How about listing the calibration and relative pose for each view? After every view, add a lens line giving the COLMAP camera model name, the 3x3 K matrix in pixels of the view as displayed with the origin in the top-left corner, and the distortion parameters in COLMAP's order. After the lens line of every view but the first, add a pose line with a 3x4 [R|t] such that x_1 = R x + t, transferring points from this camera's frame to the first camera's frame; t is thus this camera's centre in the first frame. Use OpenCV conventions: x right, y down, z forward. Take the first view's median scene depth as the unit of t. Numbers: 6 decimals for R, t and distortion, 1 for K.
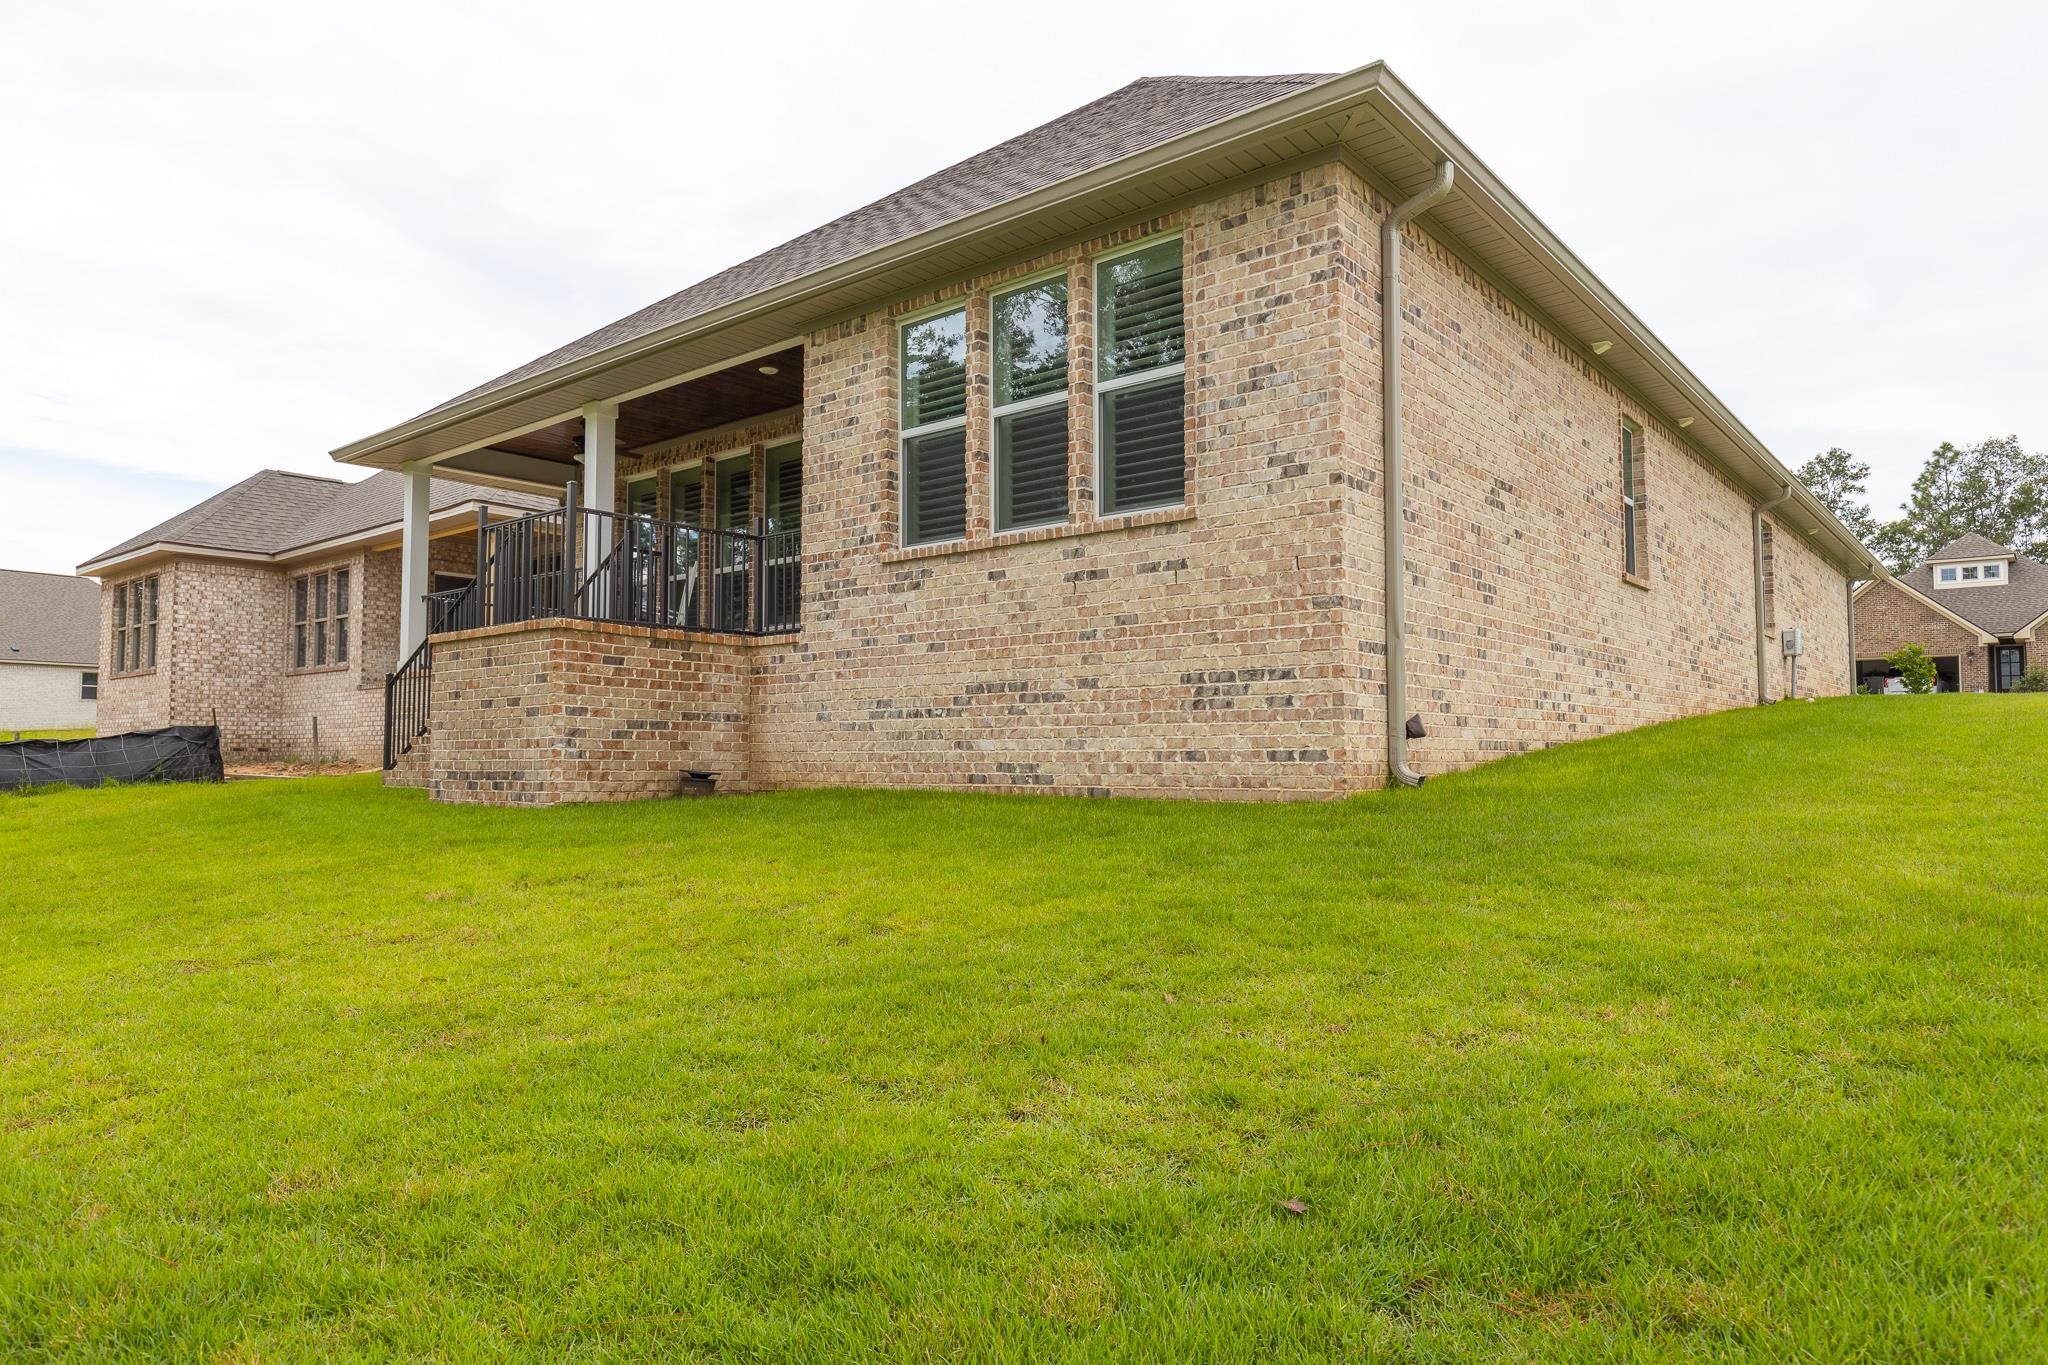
lens RADIAL K [[1249.5, 0, 1024.0], [0, 1249.5, 682.5], [0, 0, 1]] dist [0.000878, 0.000159]
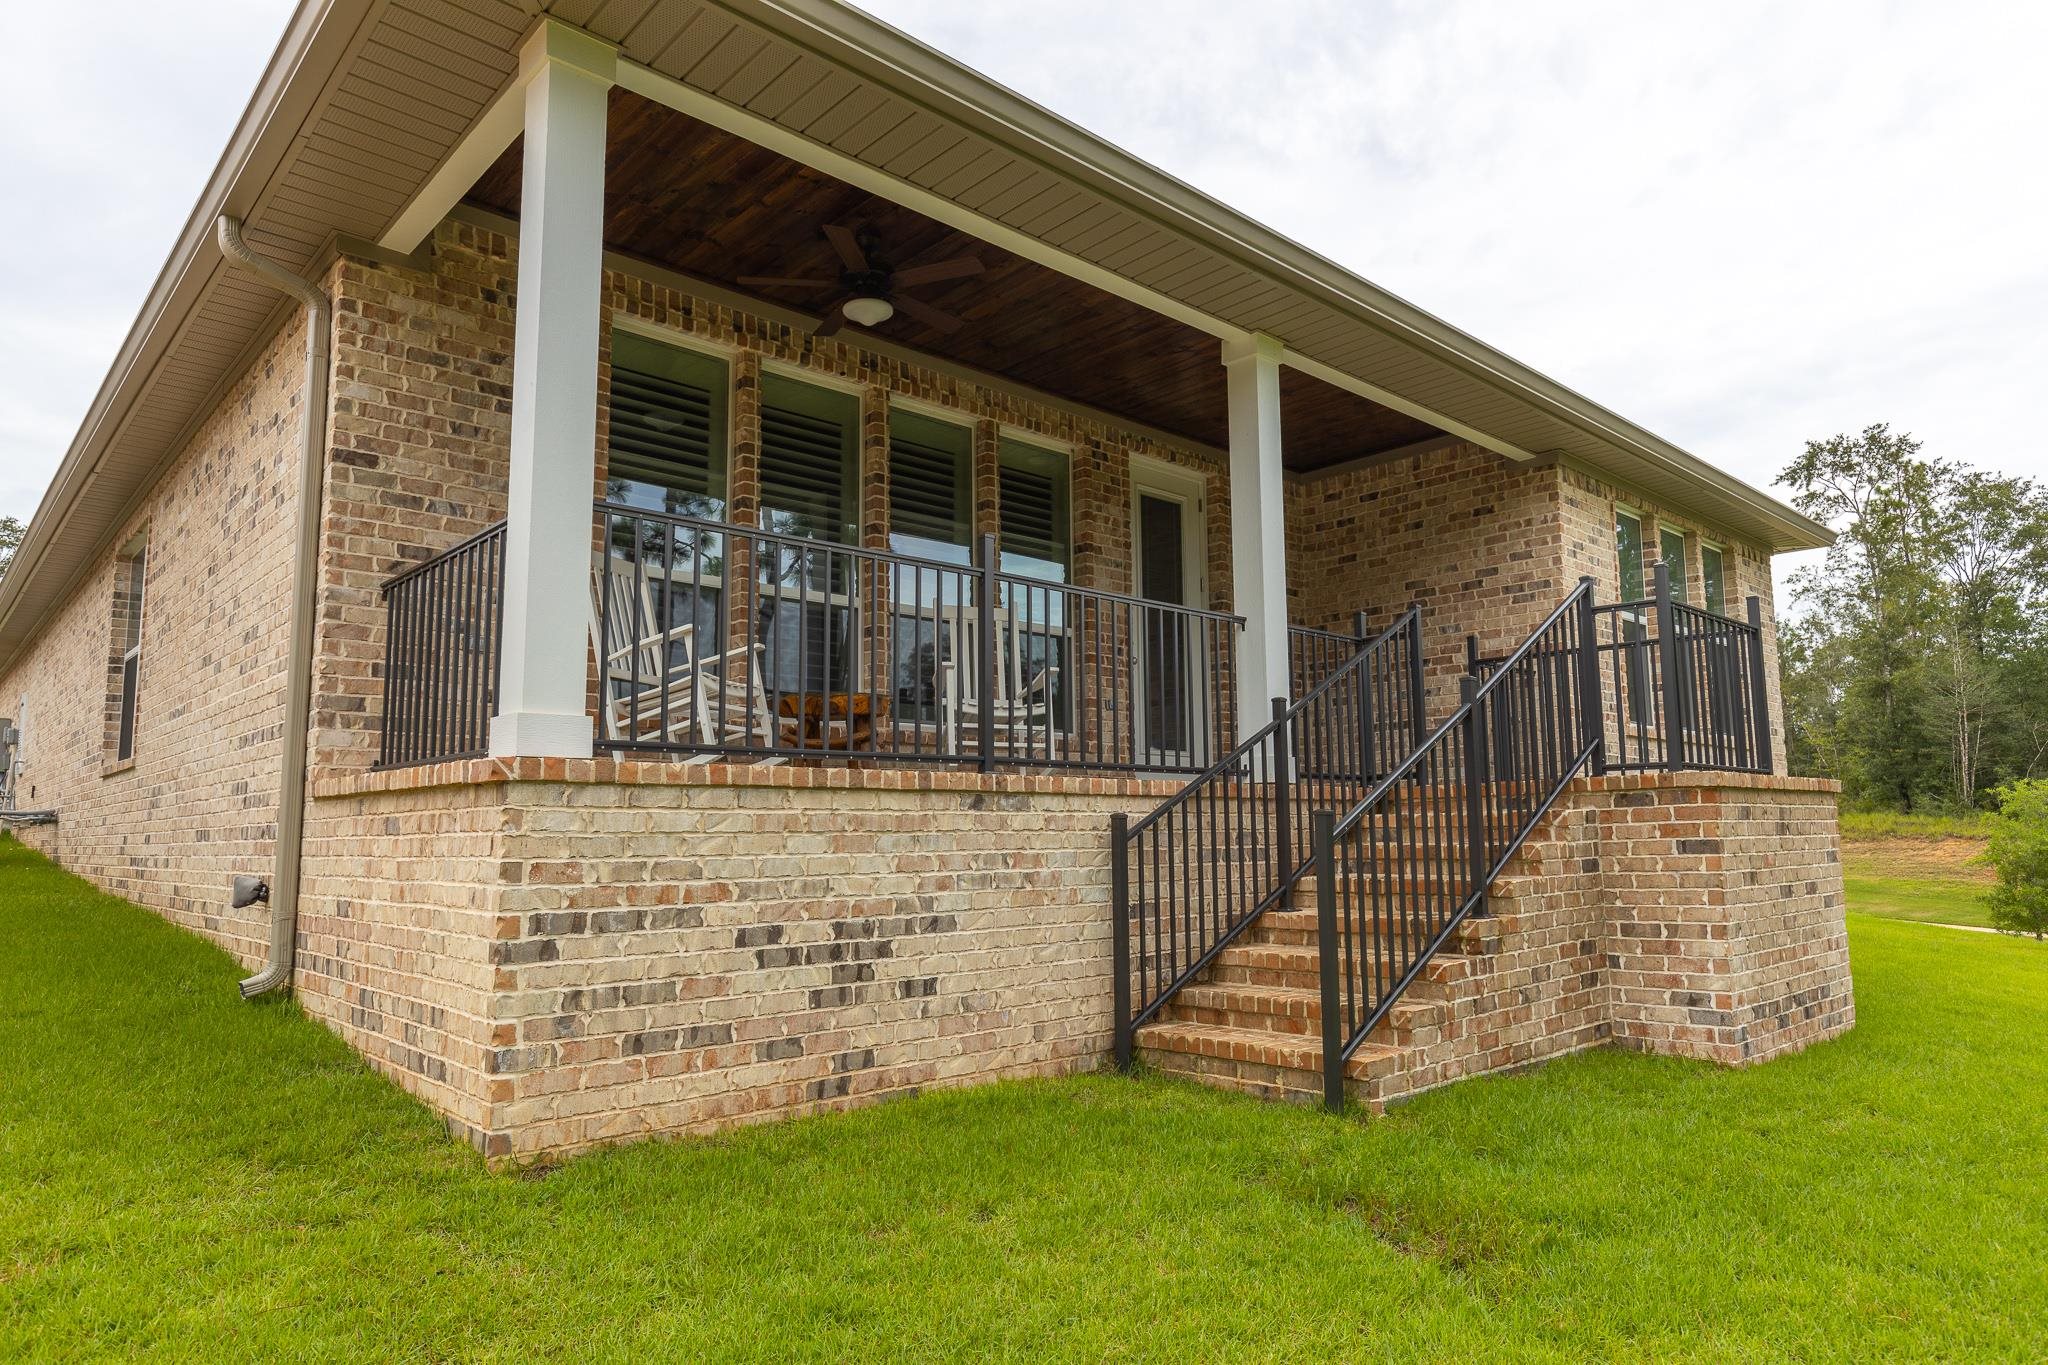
lens RADIAL K [[1249.5, 0, 1024.0], [0, 1249.5, 682.5], [0, 0, 1]] dist [0.000878, 0.000159]
pose [[0.137881, 0.125312, 0.982490, -1.151605], [-0.048417, 0.991631, -0.119684, 0.006143], [-0.989265, -0.031067, 0.142794, 1.303860]]
